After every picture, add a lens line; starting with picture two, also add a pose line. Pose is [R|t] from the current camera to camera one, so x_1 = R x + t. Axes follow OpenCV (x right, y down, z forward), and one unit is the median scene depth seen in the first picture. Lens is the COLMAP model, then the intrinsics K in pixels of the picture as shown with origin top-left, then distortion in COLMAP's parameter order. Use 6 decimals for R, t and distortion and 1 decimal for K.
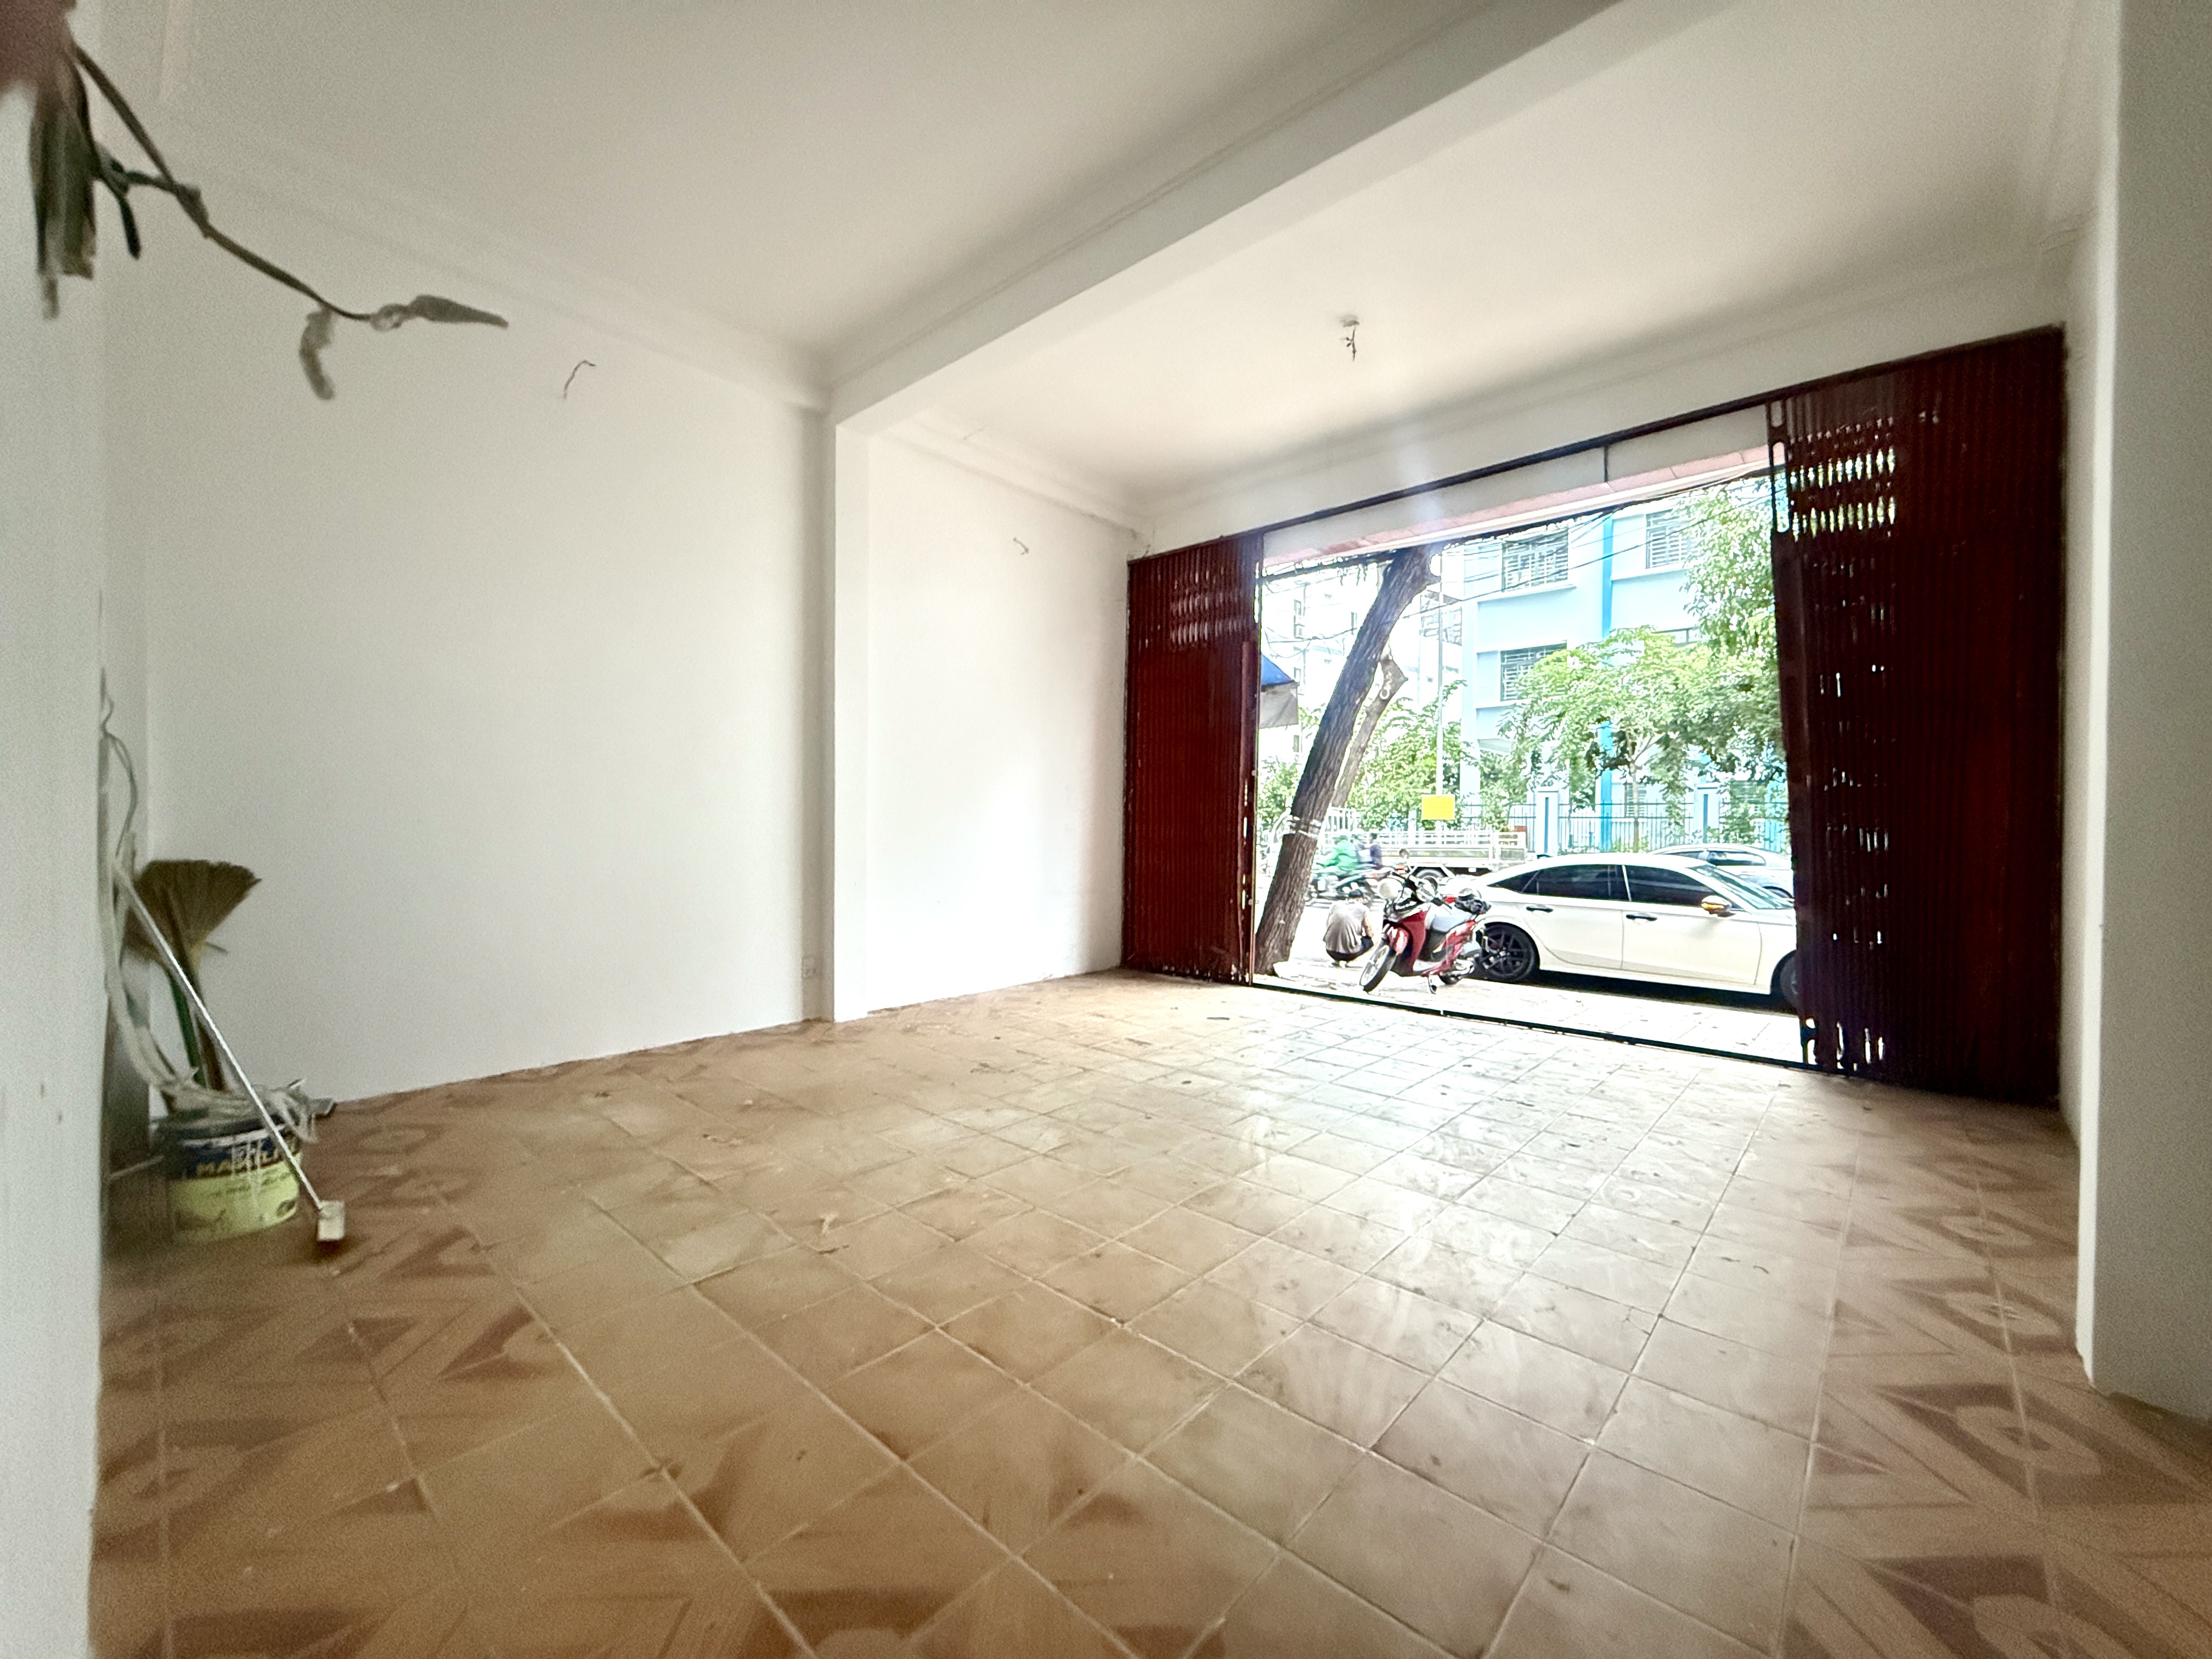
lens RADIAL K [[878.0, 0, 1094.9], [0, 878.0, 821.6], [0, 0, 1]] dist [0.002647, -0.000645]
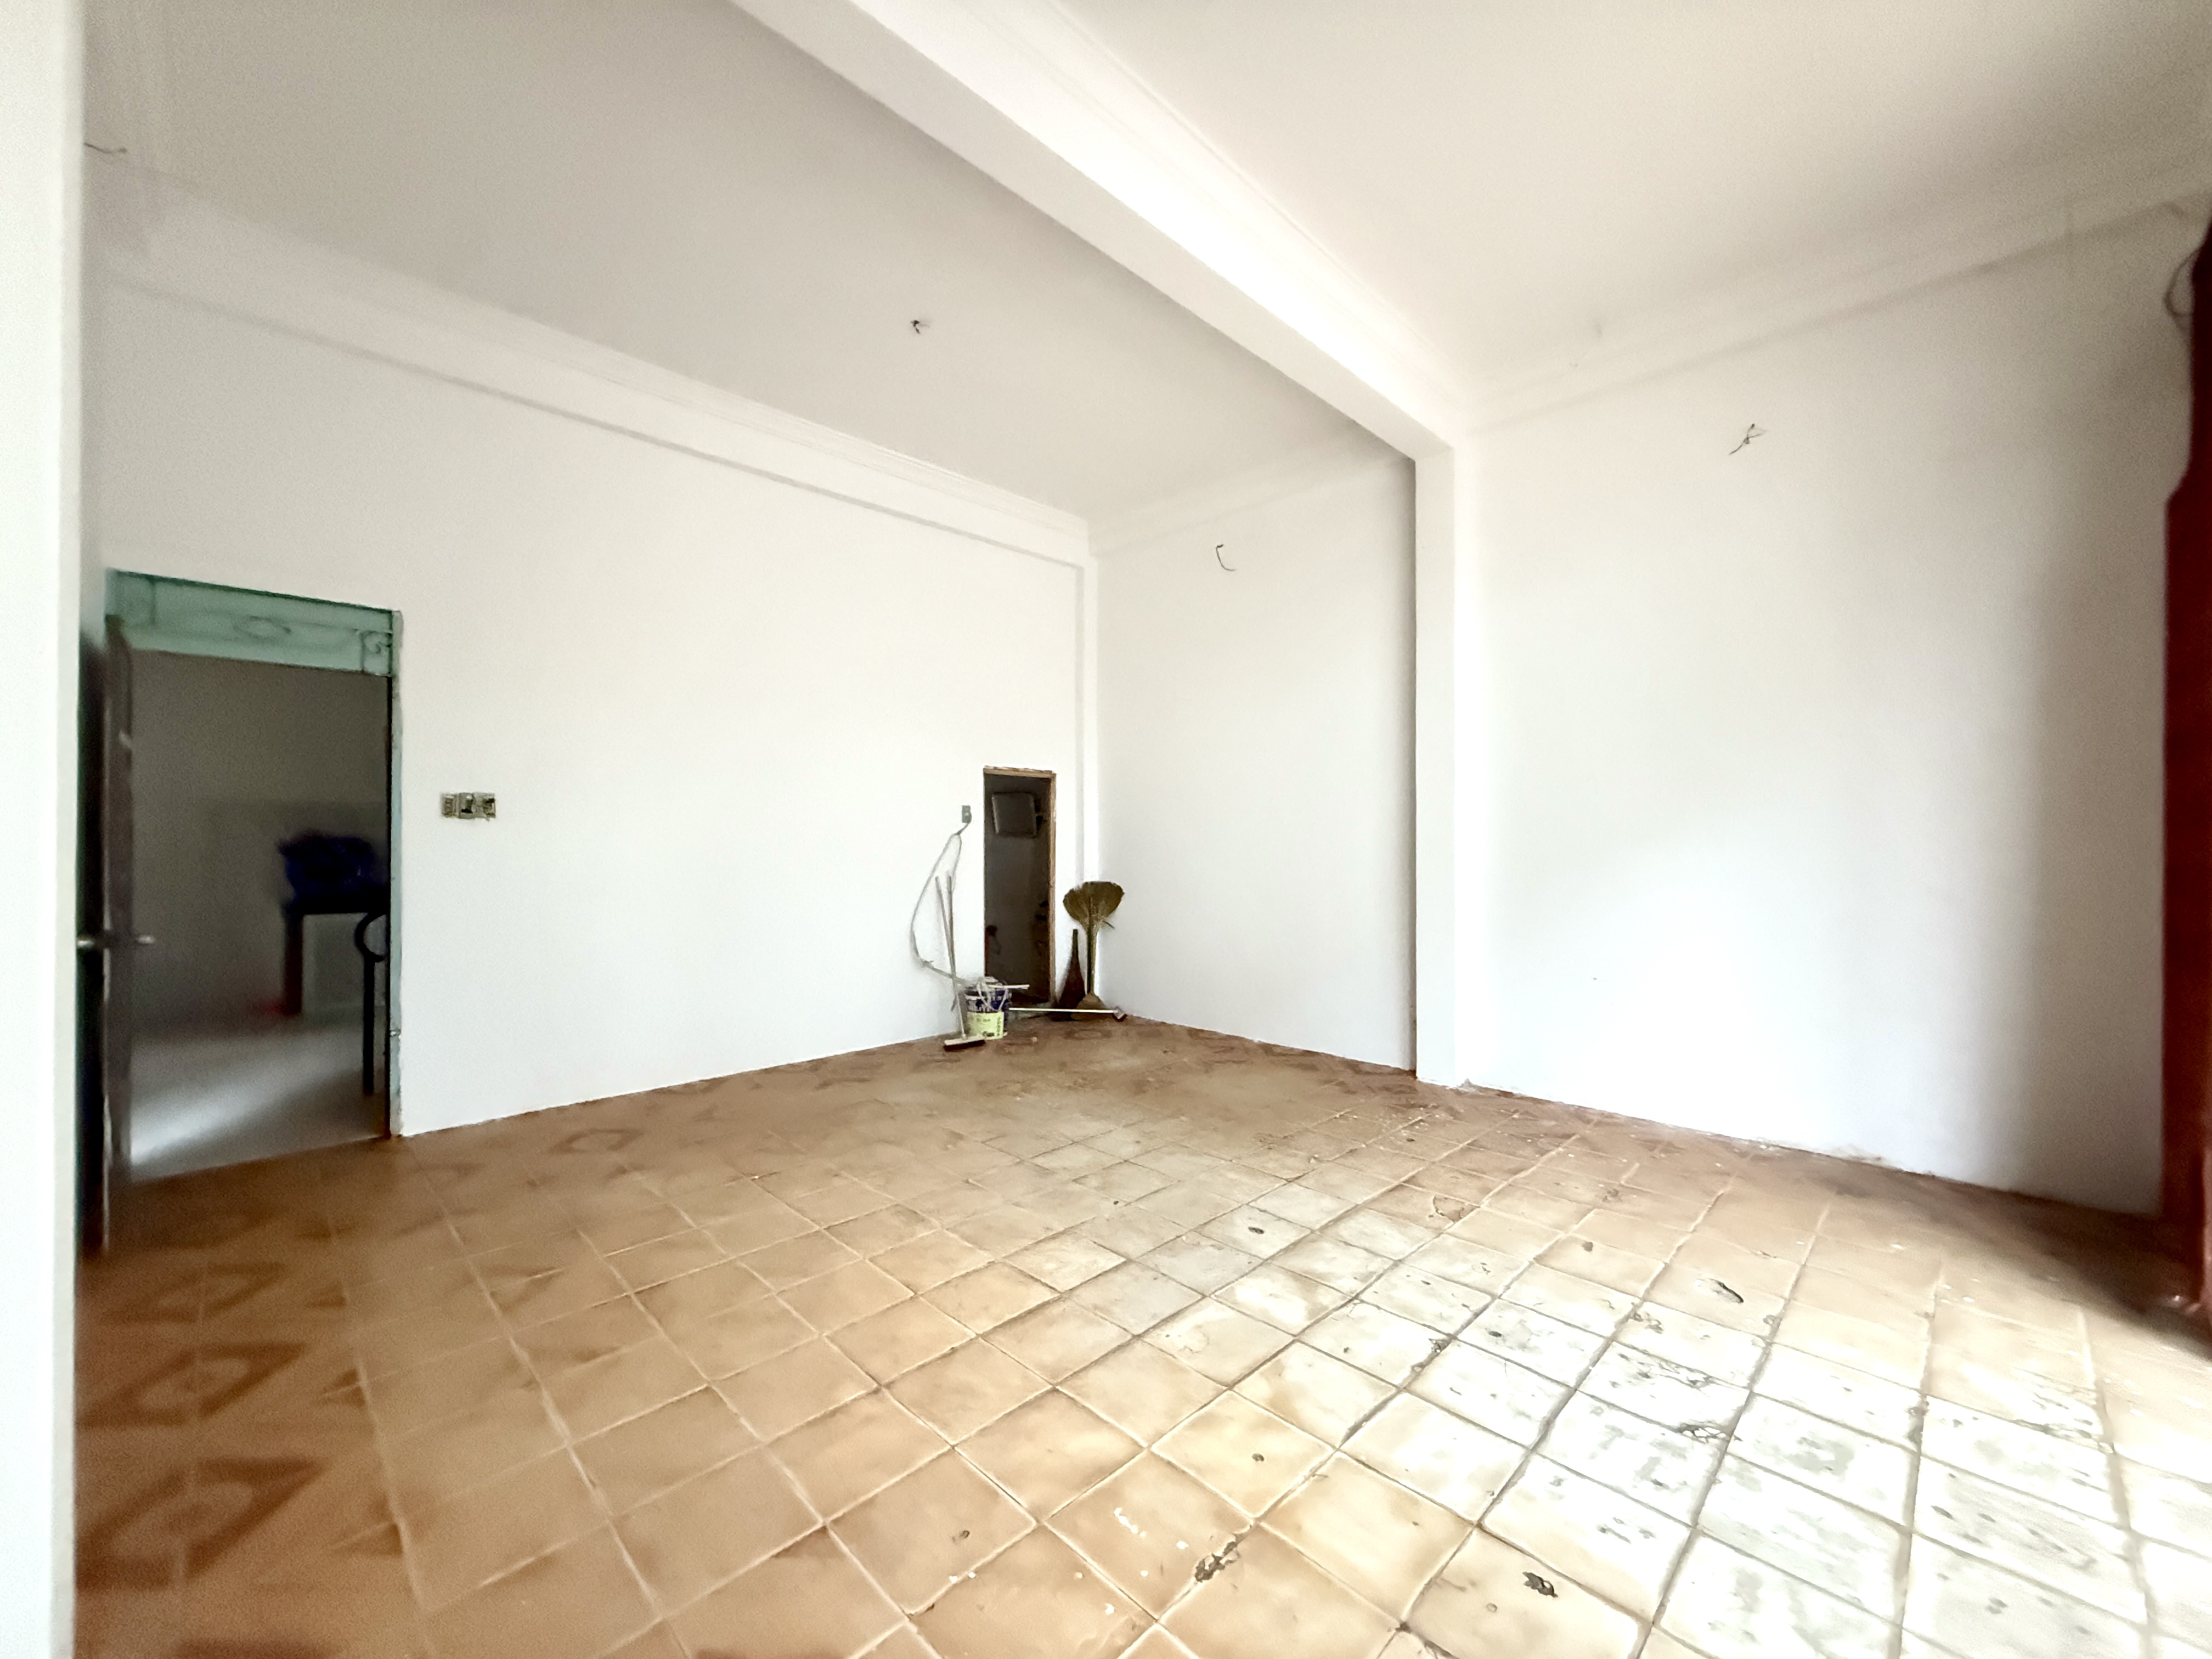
lens RADIAL K [[878.0, 0, 1096.2], [0, 878.0, 830.1], [0, 0, 1]] dist [0.002647, -0.000645]
pose [[-0.050409, -0.015832, -0.998603, 0.935144], [0.001195, 0.999873, -0.015913, -0.038171], [0.998728, -0.001995, -0.050383, 0.966406]]
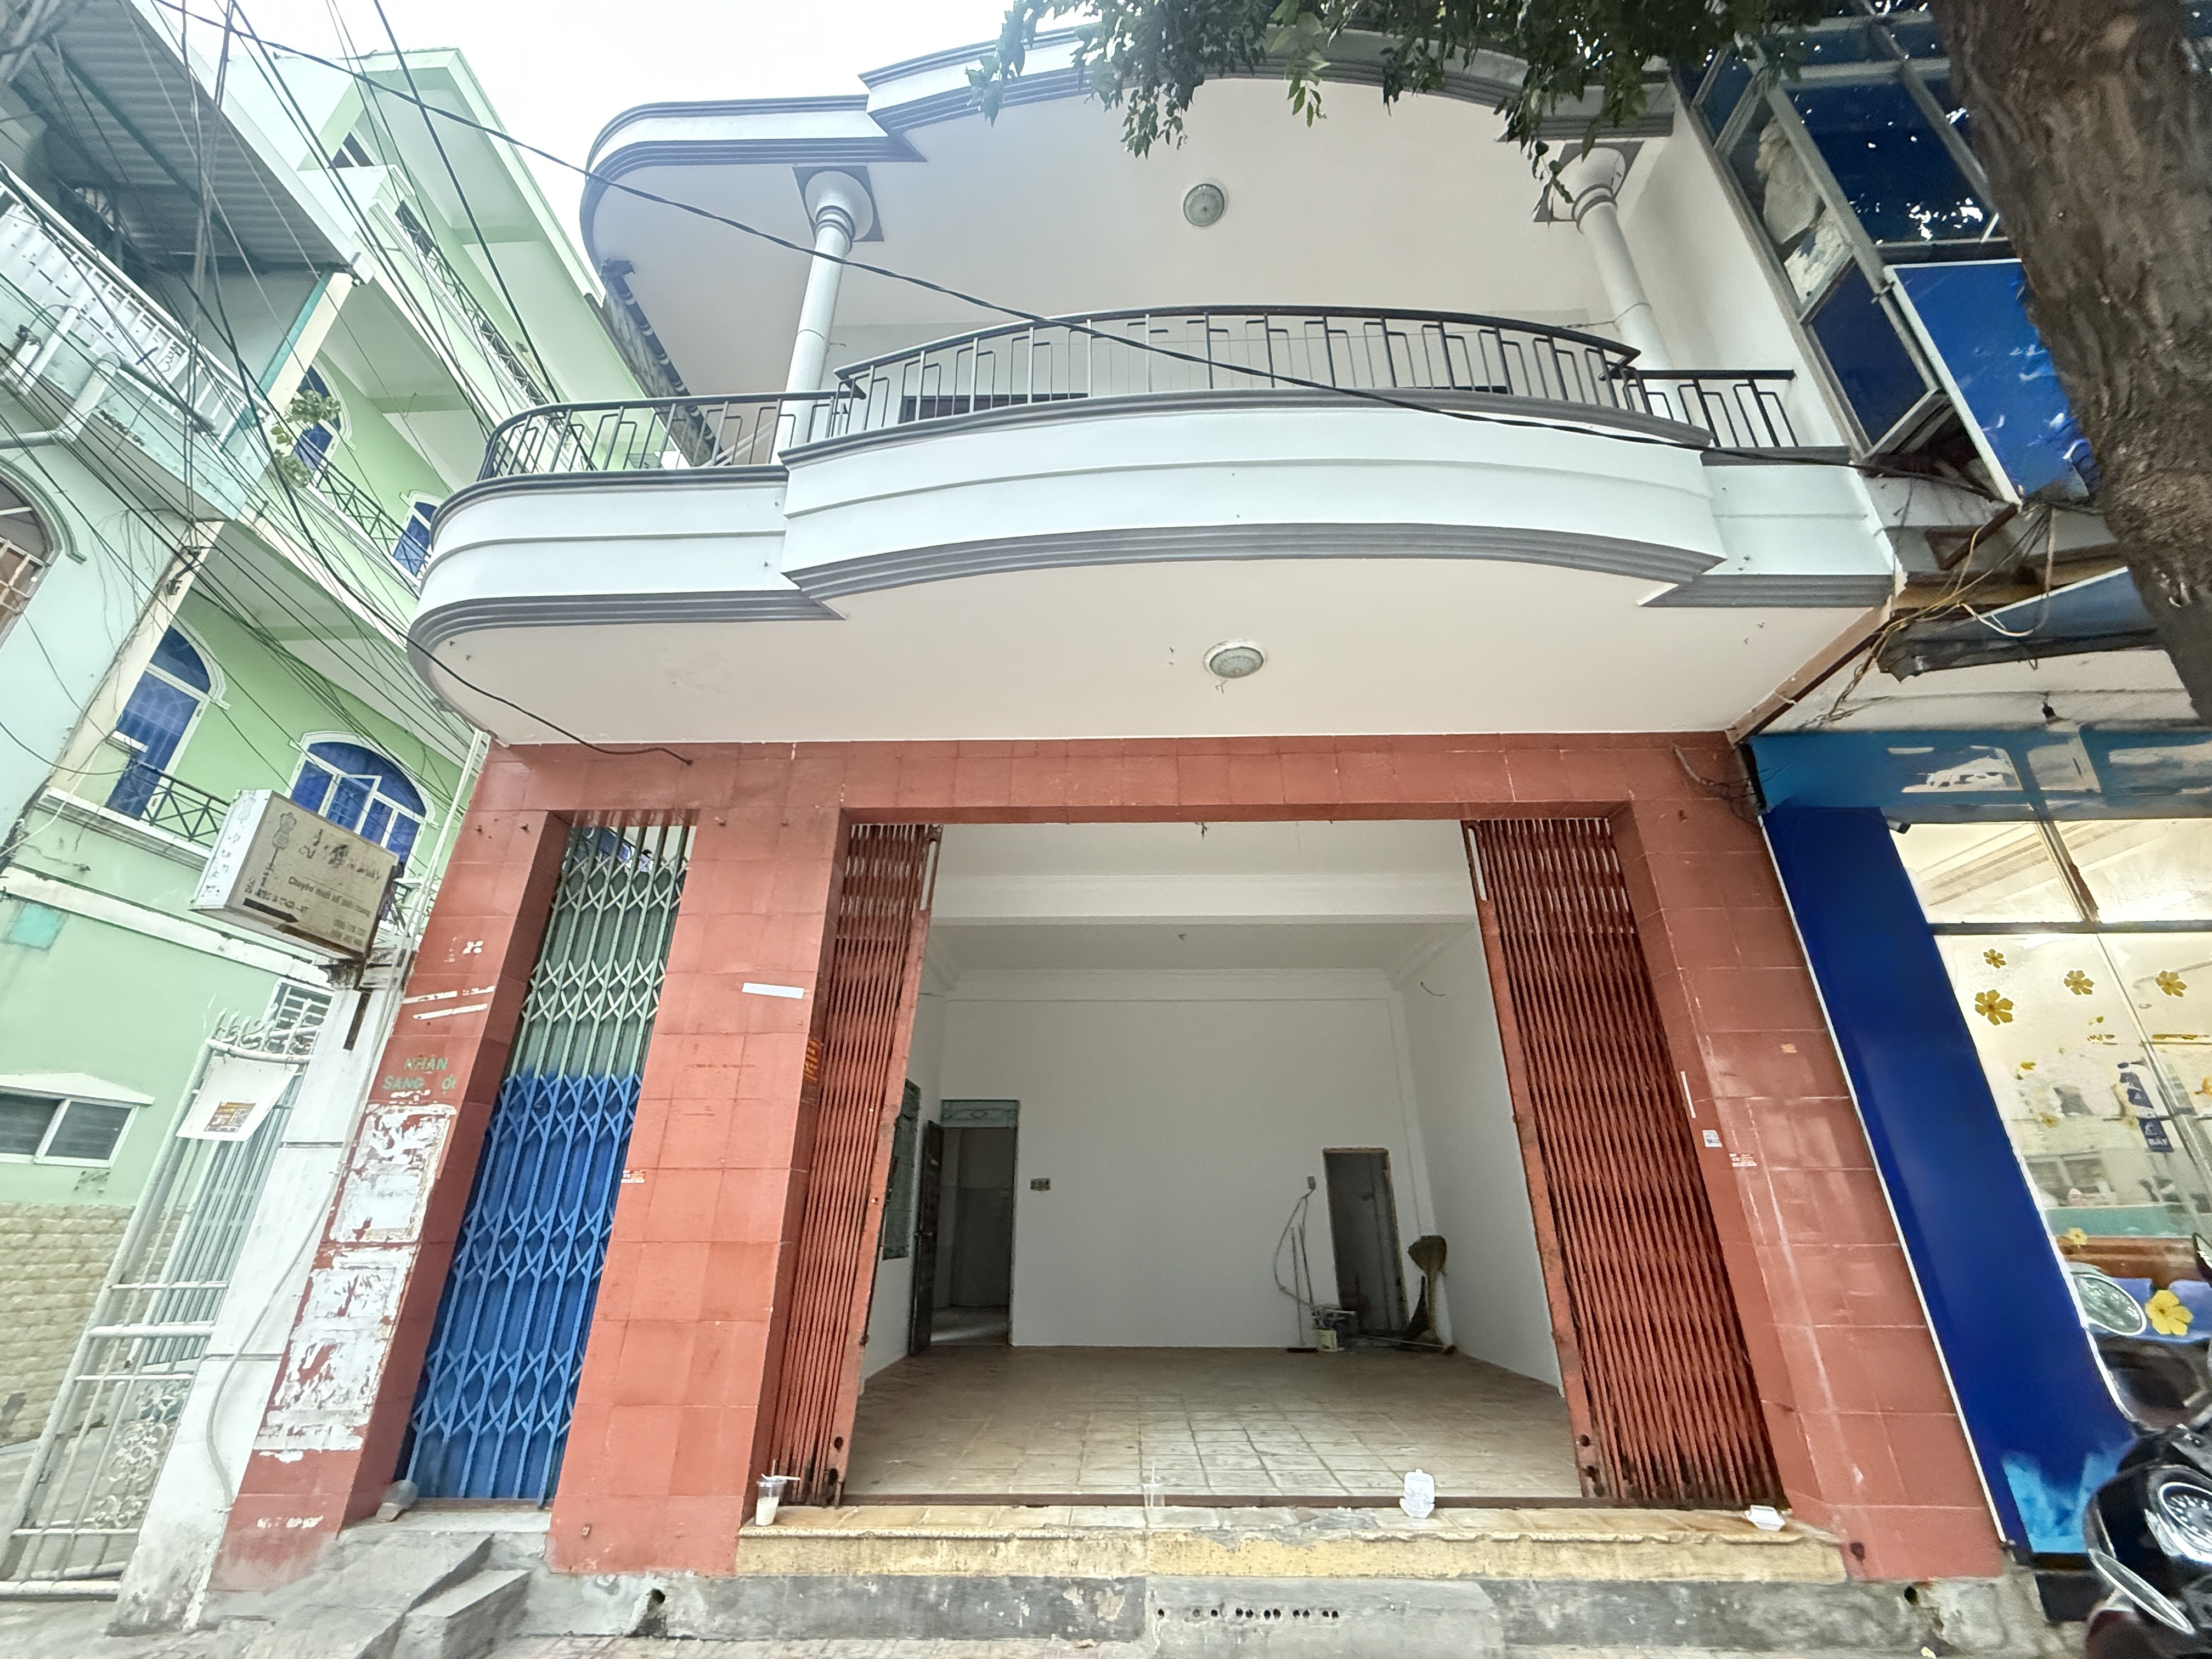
lens RADIAL K [[878.0, 0, 1095.3], [0, 878.0, 840.0], [0, 0, 1]] dist [0.002647, -0.000645]
pose [[-0.754956, -0.274080, -0.595753, 1.520570], [-0.005582, 0.911124, -0.412094, 0.050562], [0.655751, -0.307787, -0.689389, 2.264917]]
